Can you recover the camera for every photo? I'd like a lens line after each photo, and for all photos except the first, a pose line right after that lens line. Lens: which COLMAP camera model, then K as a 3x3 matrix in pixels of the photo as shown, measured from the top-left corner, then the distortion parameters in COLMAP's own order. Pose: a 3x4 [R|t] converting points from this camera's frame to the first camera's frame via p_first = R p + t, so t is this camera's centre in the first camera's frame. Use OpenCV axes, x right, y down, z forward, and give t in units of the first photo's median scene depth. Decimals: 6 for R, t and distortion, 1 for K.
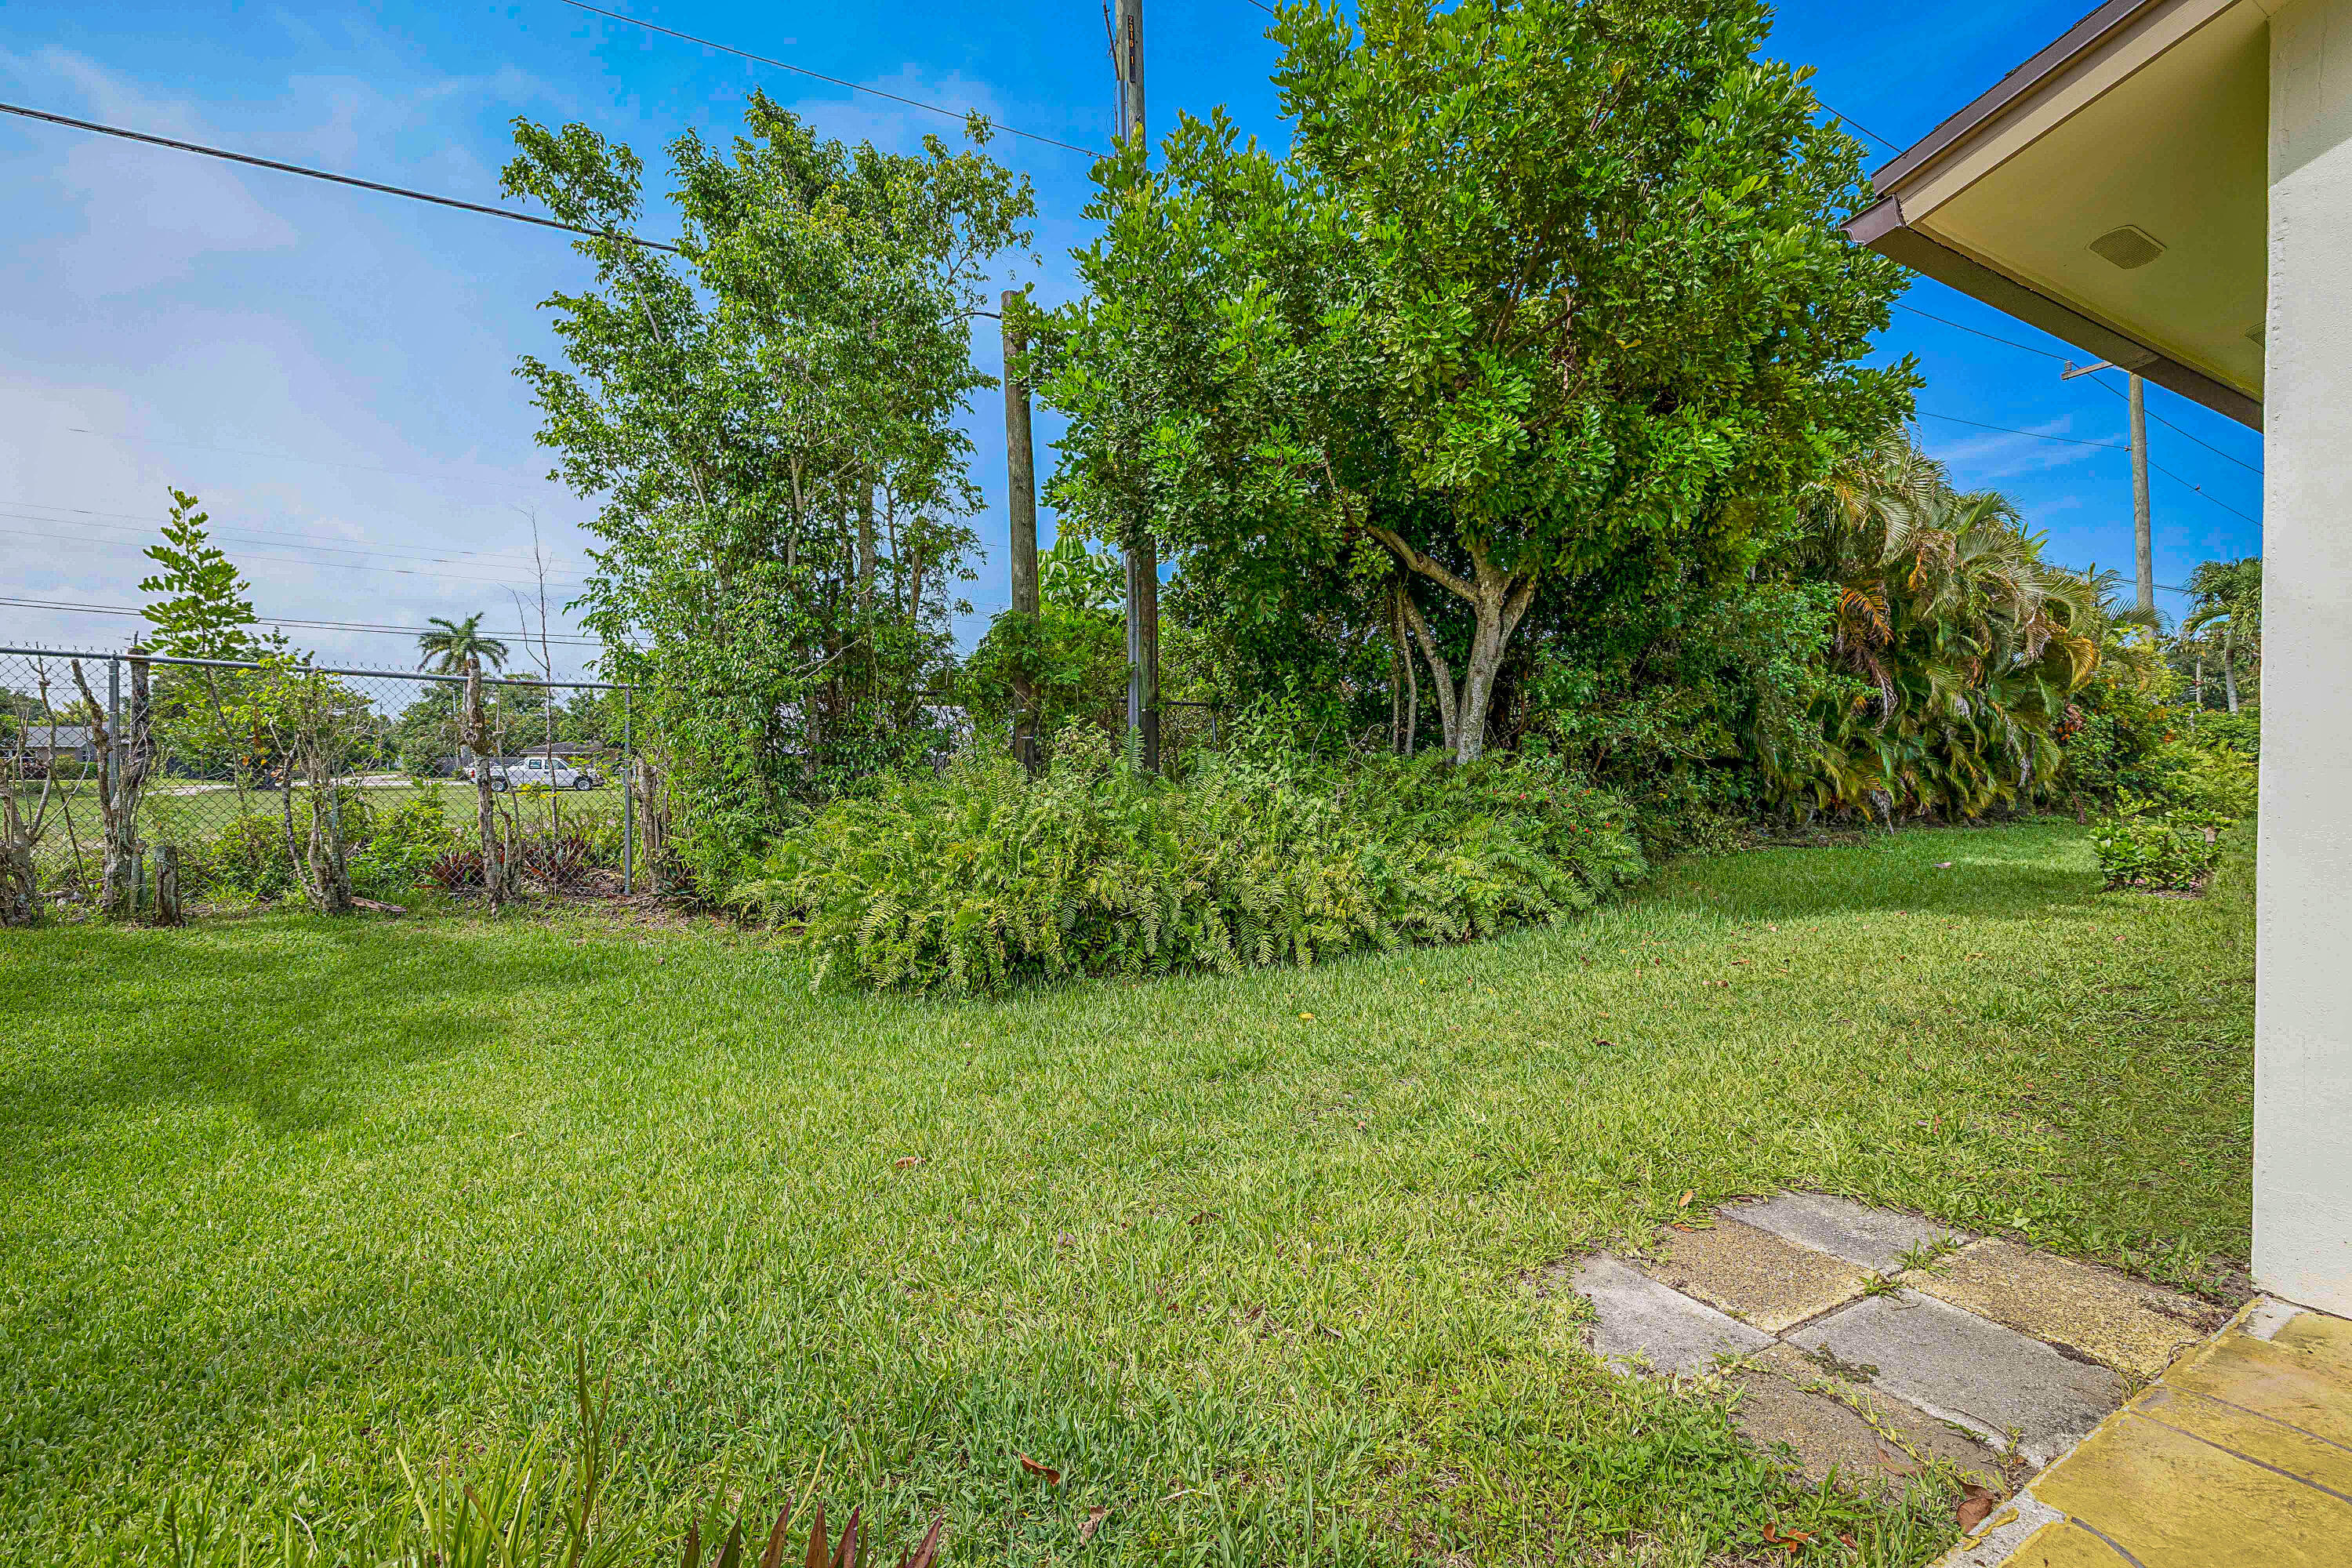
lens RADIAL K [[1024.6, 0, 1176.9], [0, 1024.6, 773.0], [0, 0, 1]] dist [-0.000107, -0.000065]
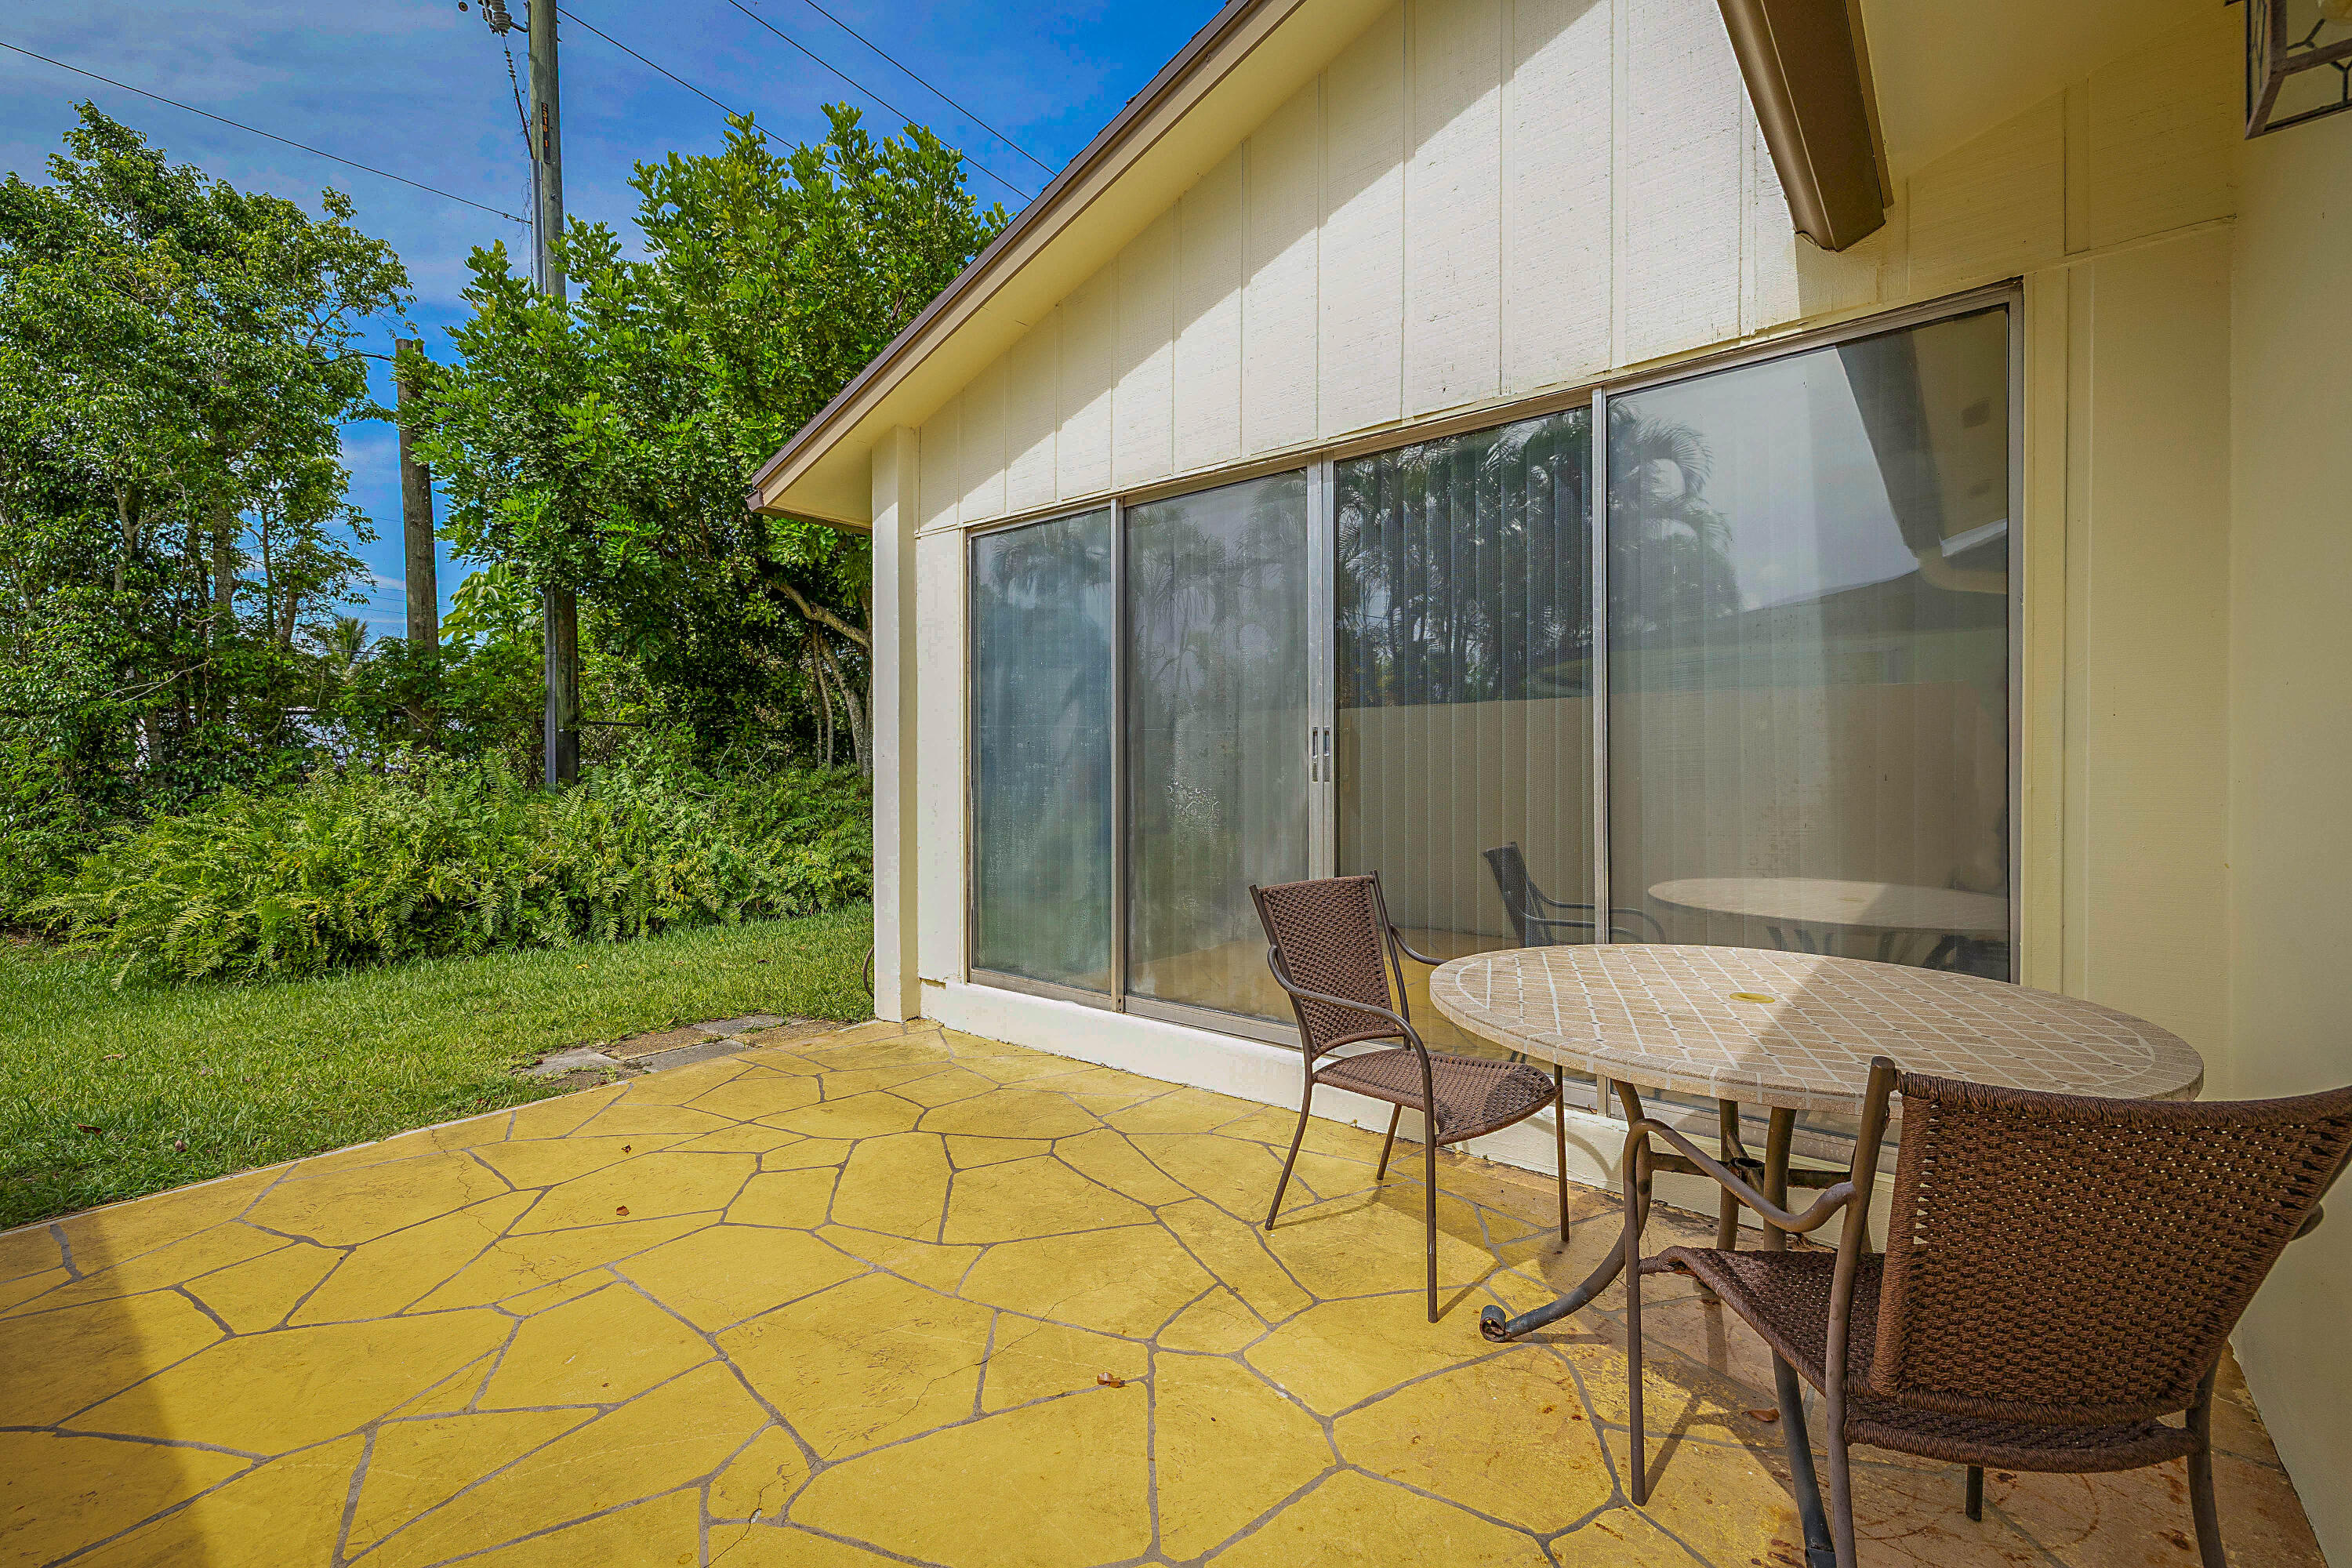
lens RADIAL K [[1006.6, 0, 1173.8], [0, 1006.6, 770.6], [0, 0, 1]] dist [0.000012, 0.000006]
pose [[0.925134, -0.004543, 0.379613, 0.228491], [0.009868, 0.999878, -0.012082, 0.002041], [-0.379512, 0.014923, 0.925067, -0.346909]]
